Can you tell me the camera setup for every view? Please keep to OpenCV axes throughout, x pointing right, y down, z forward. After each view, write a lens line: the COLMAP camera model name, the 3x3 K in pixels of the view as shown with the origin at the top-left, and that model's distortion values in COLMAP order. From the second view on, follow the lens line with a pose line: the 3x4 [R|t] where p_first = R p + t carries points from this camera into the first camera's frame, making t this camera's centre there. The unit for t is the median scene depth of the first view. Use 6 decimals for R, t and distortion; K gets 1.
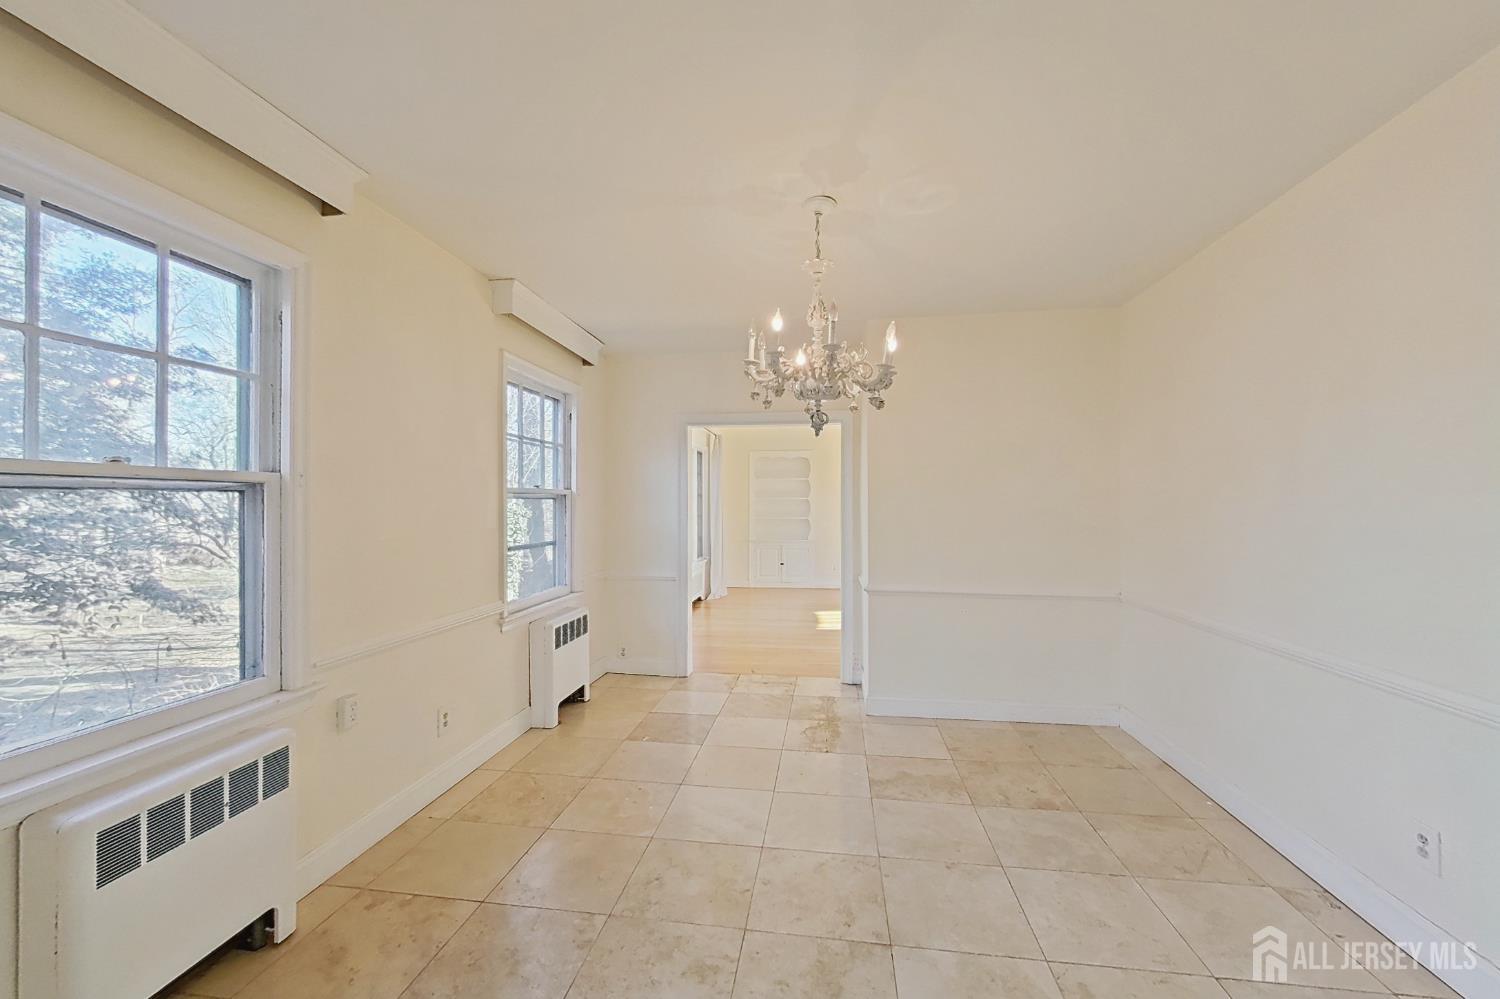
lens RADIAL K [[571.4, 0, 753.3], [0, 571.4, 503.1], [0, 0, 1]] dist [-0.003273, 0.000323]
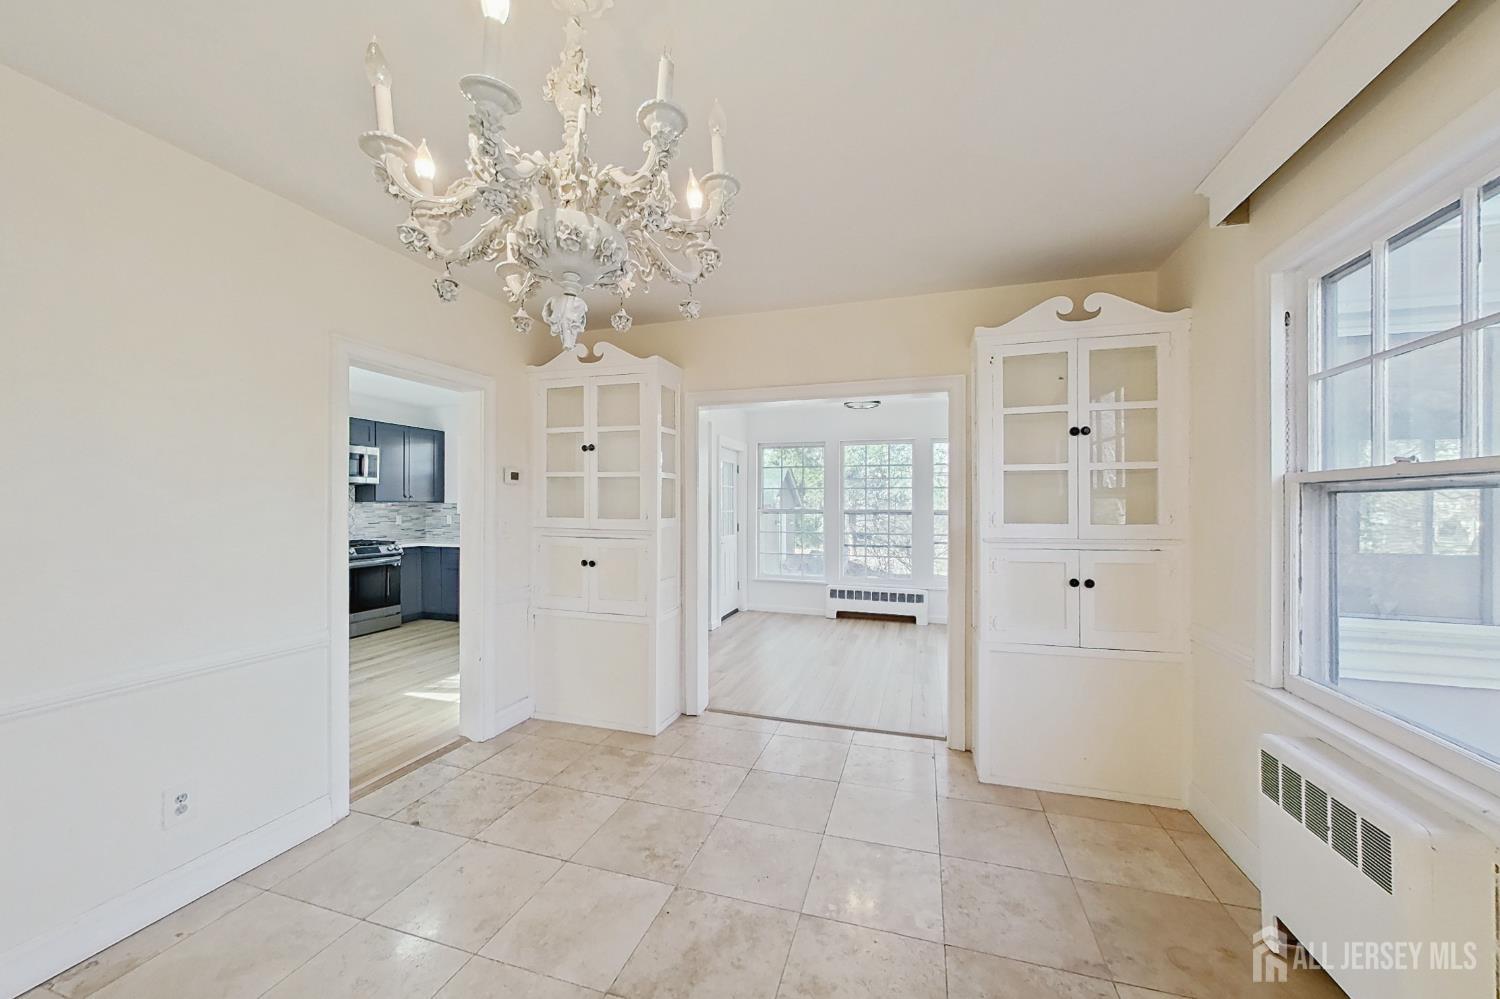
lens RADIAL K [[571.4, 0, 750.3], [0, 571.4, 509.2], [0, 0, 1]] dist [-0.003273, 0.000323]
pose [[-0.987142, 0.000055, 0.159844, -0.137943], [-0.000084, 1.000000, -0.000866, 0.010100], [-0.159844, -0.000868, -0.987142, 2.004343]]
